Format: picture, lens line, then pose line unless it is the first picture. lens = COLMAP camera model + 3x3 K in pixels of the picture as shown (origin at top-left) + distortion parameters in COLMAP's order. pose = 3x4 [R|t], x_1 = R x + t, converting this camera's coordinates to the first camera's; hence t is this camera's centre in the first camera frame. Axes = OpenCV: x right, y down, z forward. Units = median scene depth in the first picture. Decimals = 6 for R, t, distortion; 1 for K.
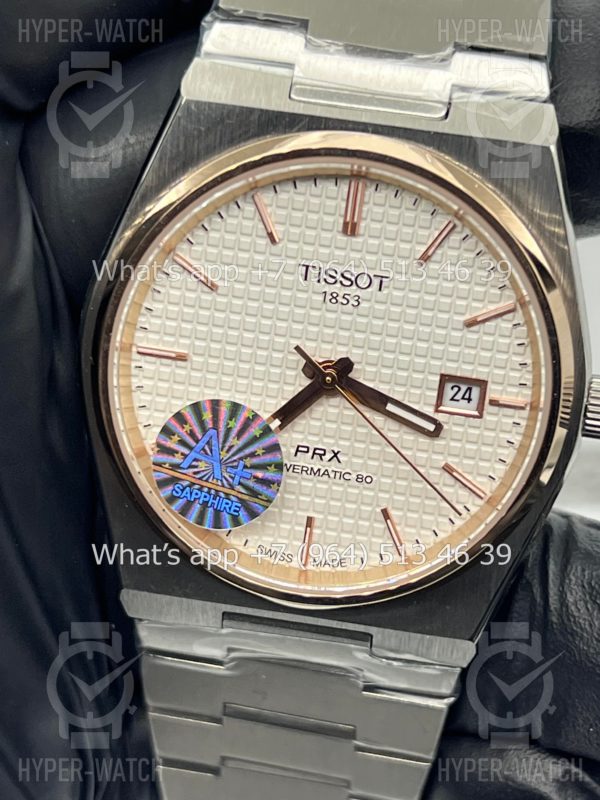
lens RADIAL K [[1843.9, 0, 305.2], [0, 1843.9, 399.1], [0, 0, 1]] dist [0.122019, 0.000000]
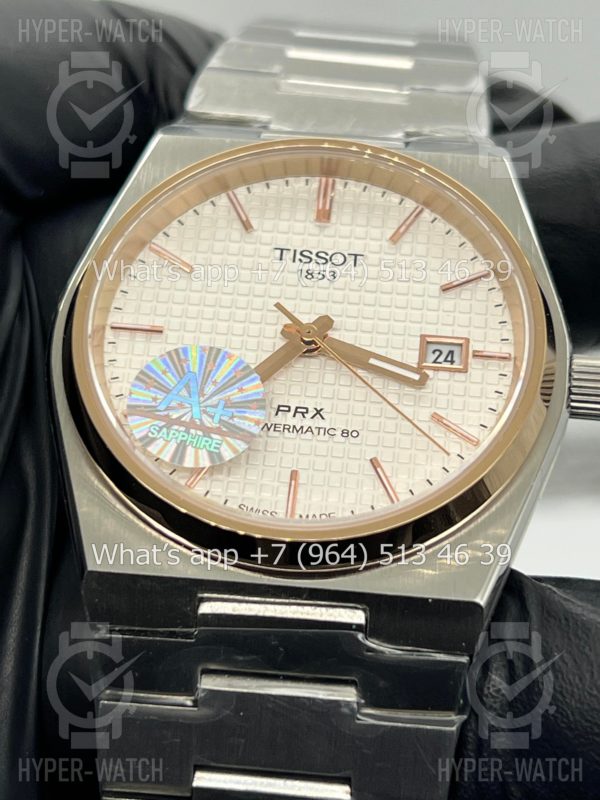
lens RADIAL K [[1843.9, 0, 299.7], [0, 1843.9, 400.3], [0, 0, 1]] dist [0.122019, 0.000000]
pose [[0.996376, 0.004484, 0.084939, -0.075024], [0.050307, 0.774152, -0.630997, 0.632675], [-0.068585, 0.632984, 0.771121, 0.263826]]
